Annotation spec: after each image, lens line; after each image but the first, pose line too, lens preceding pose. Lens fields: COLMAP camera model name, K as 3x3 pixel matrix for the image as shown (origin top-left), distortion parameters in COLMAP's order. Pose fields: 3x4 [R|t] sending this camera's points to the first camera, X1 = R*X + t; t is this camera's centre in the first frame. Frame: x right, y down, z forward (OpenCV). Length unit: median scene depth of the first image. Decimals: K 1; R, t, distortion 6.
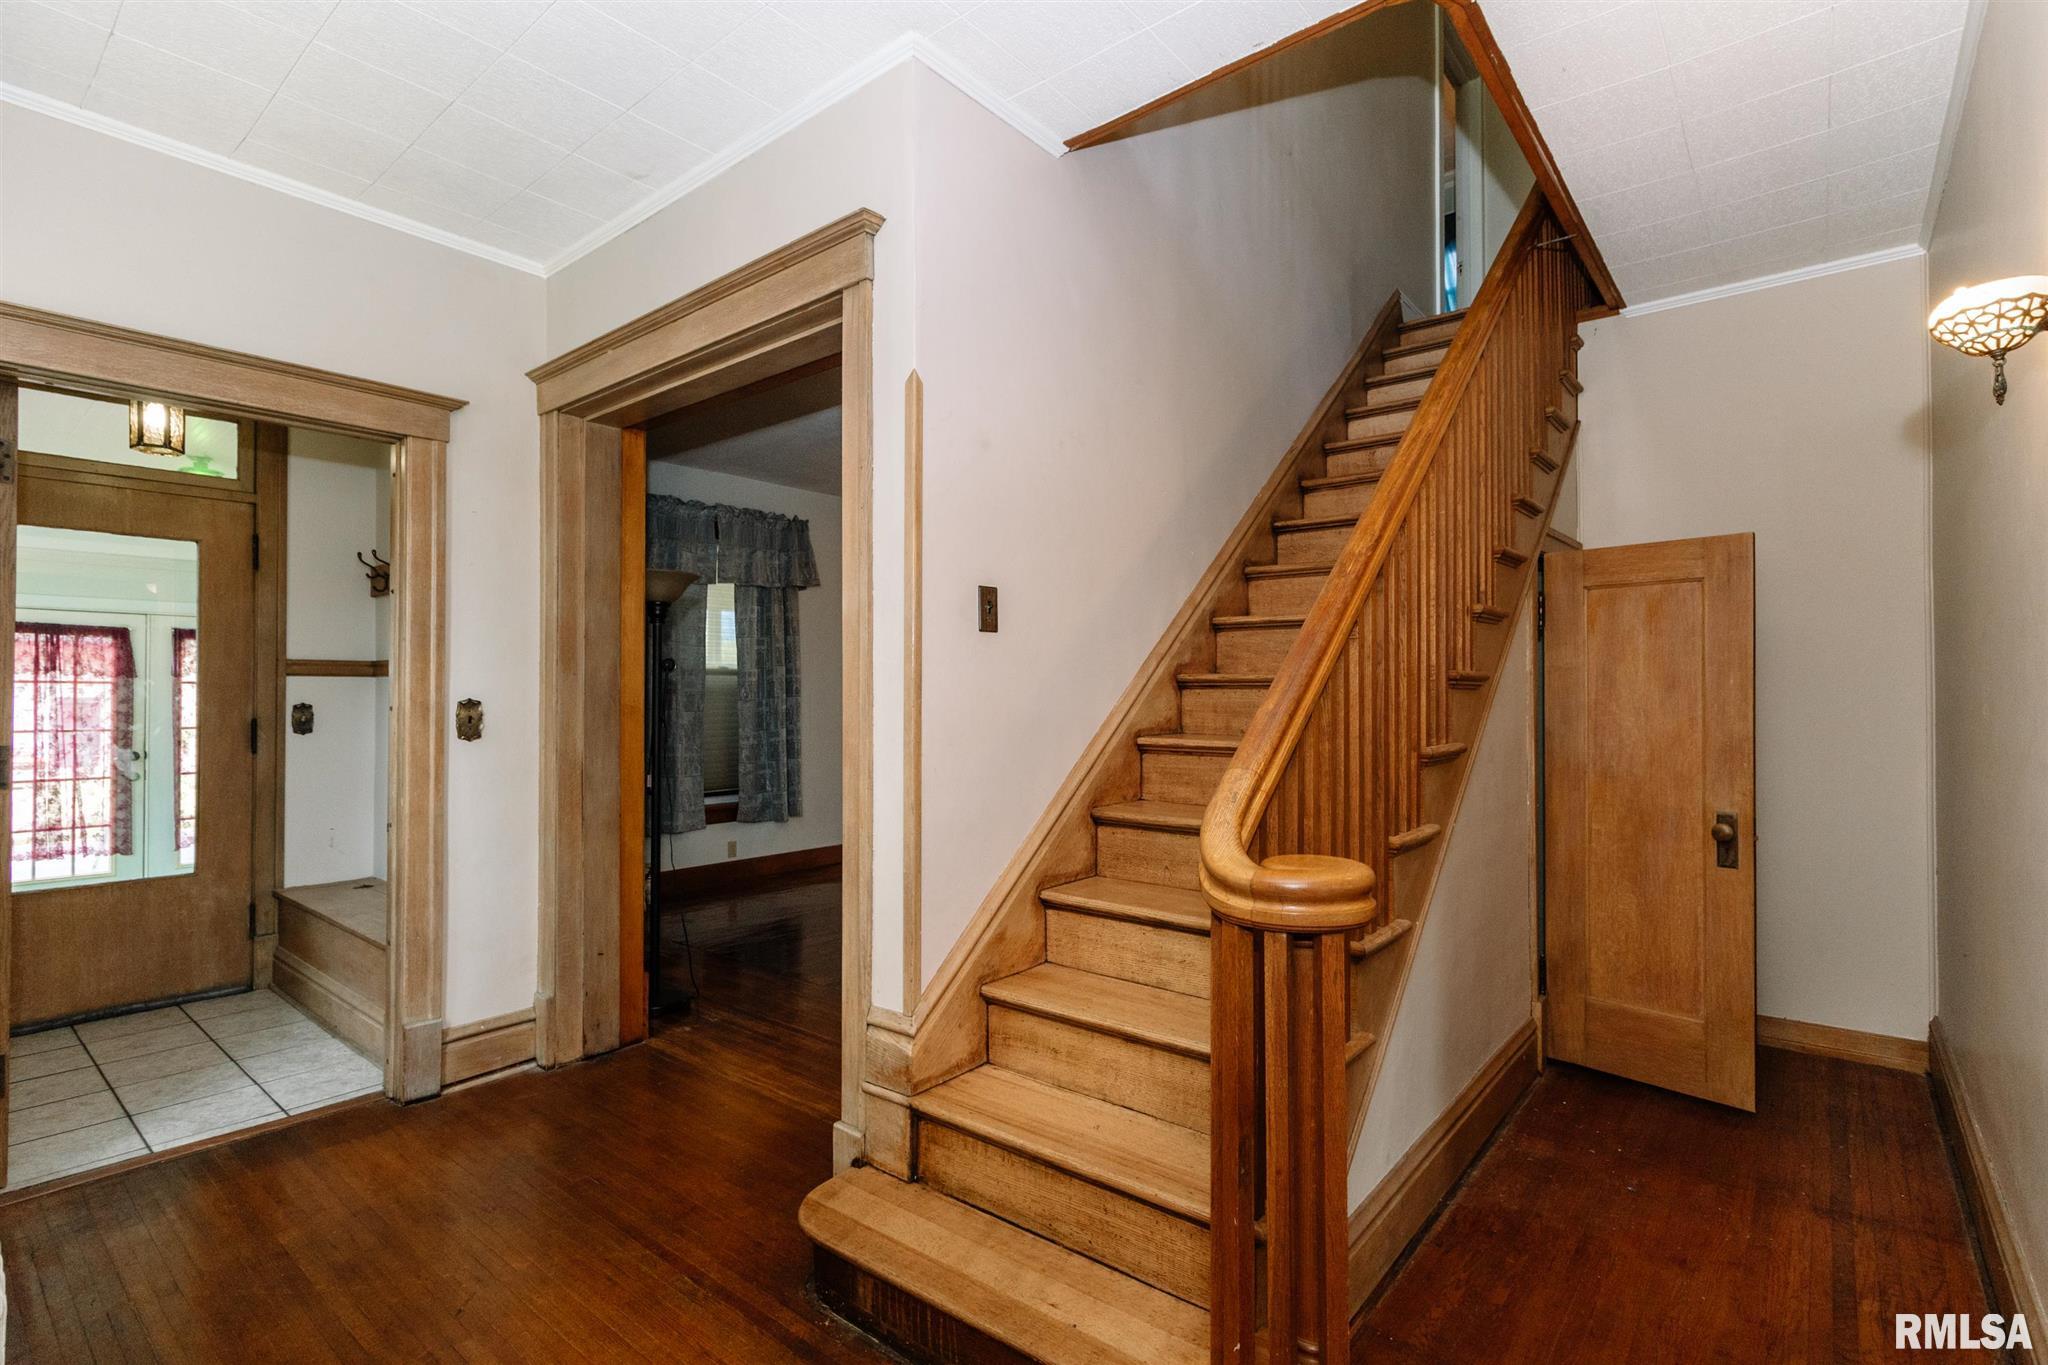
lens RADIAL K [[962.0, 0, 1024.0], [0, 962.0, 682.5], [0, 0, 1]] dist [0.000304, 0.000606]
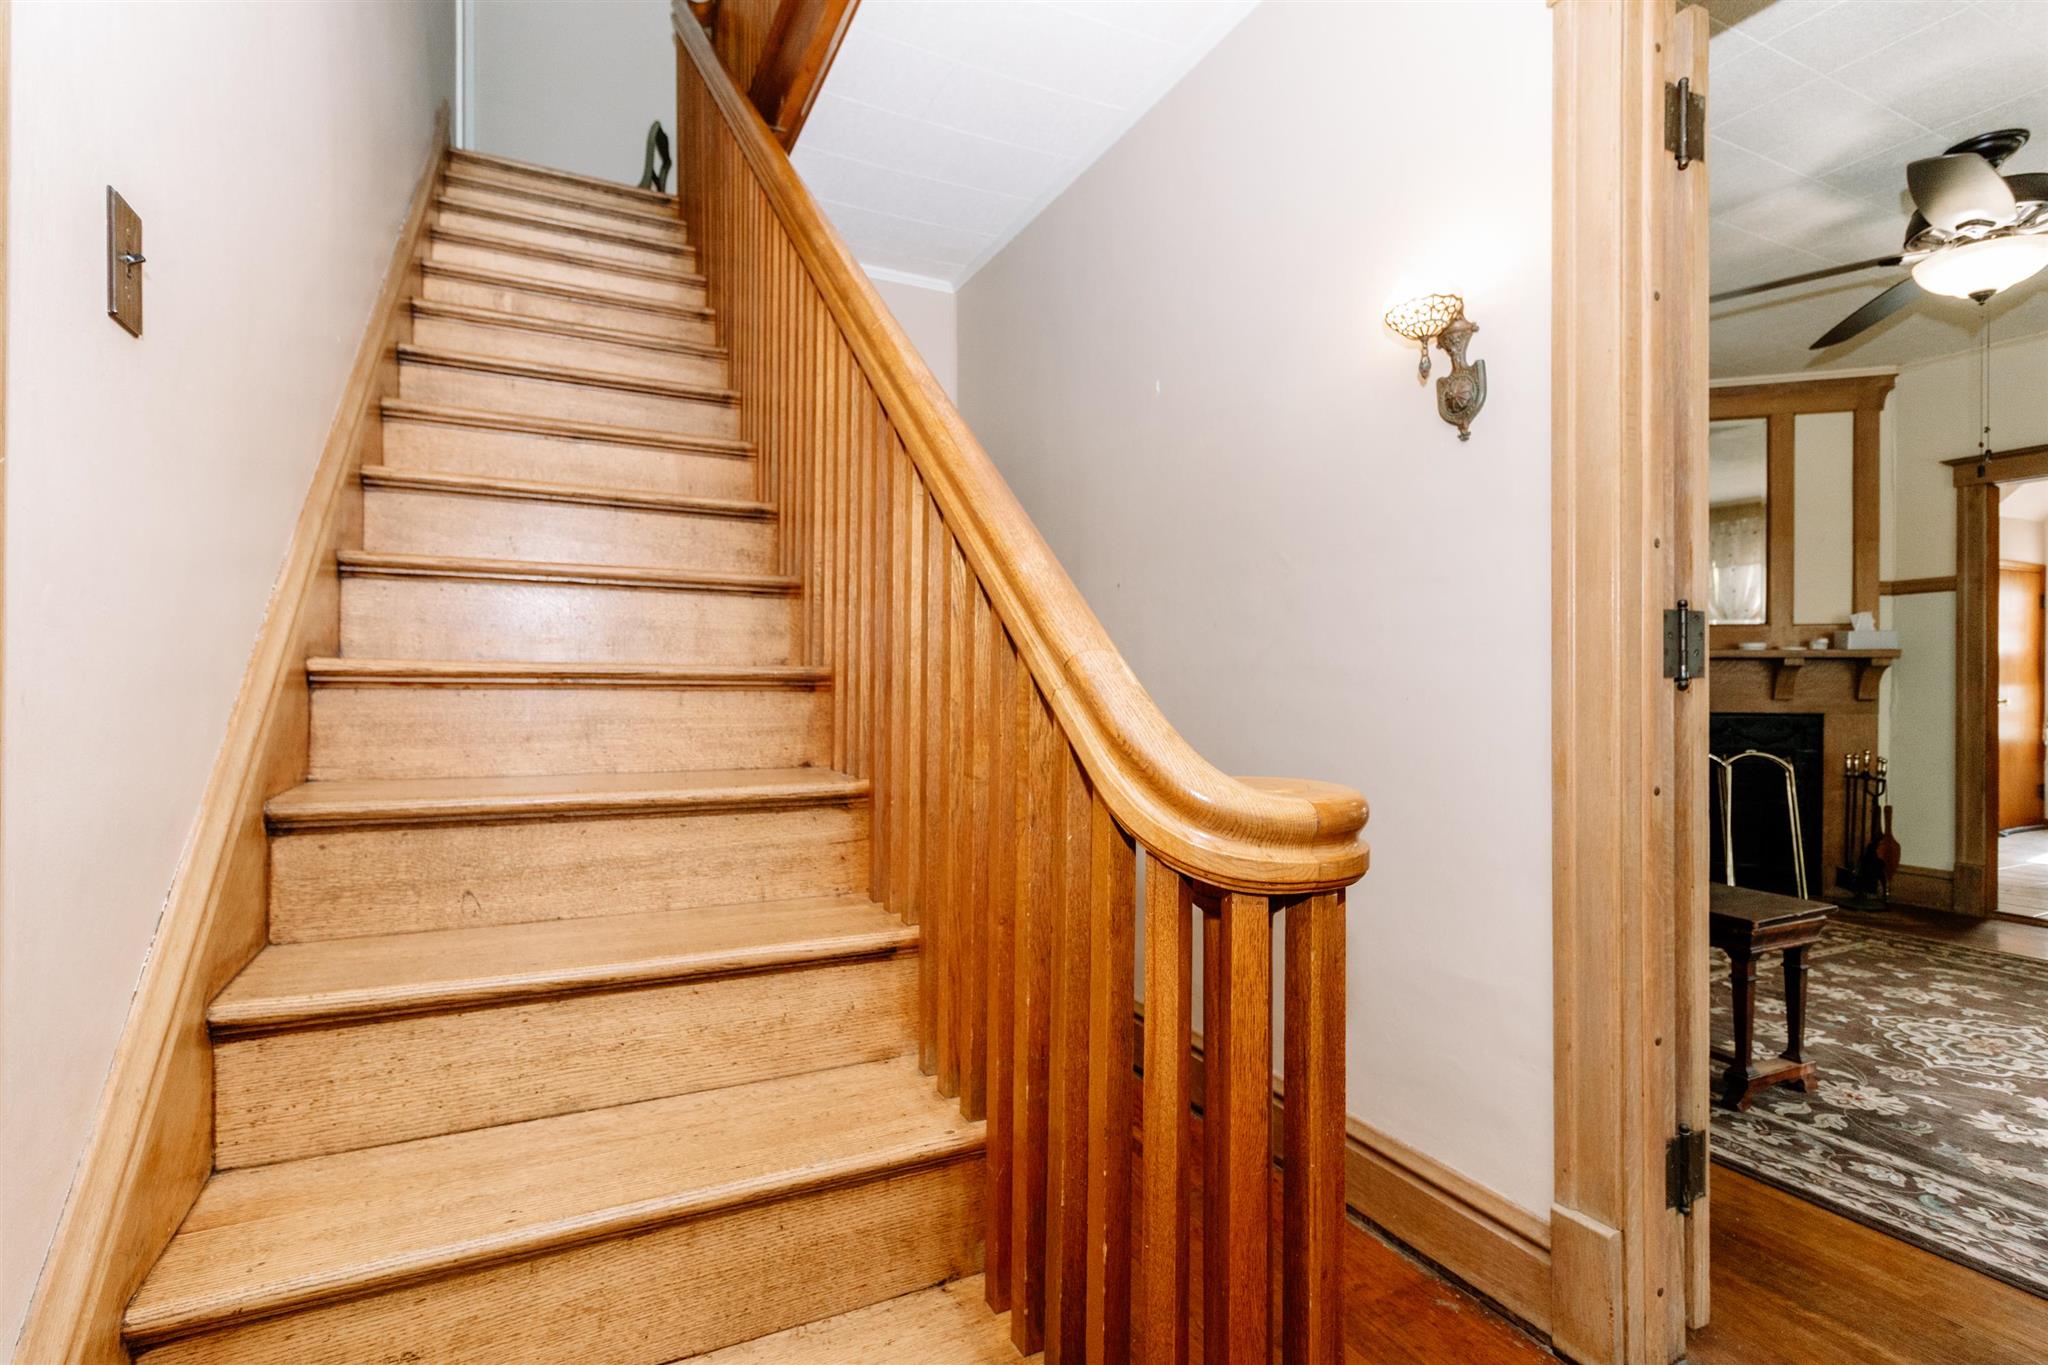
lens RADIAL K [[962.0, 0, 1024.0], [0, 962.0, 682.5], [0, 0, 1]] dist [0.000304, 0.000606]
pose [[0.406684, 0.007435, 0.913539, -0.226263], [-0.015499, 0.999879, -0.001238, 0.078043], [-0.913437, -0.013656, 0.406750, 0.544100]]
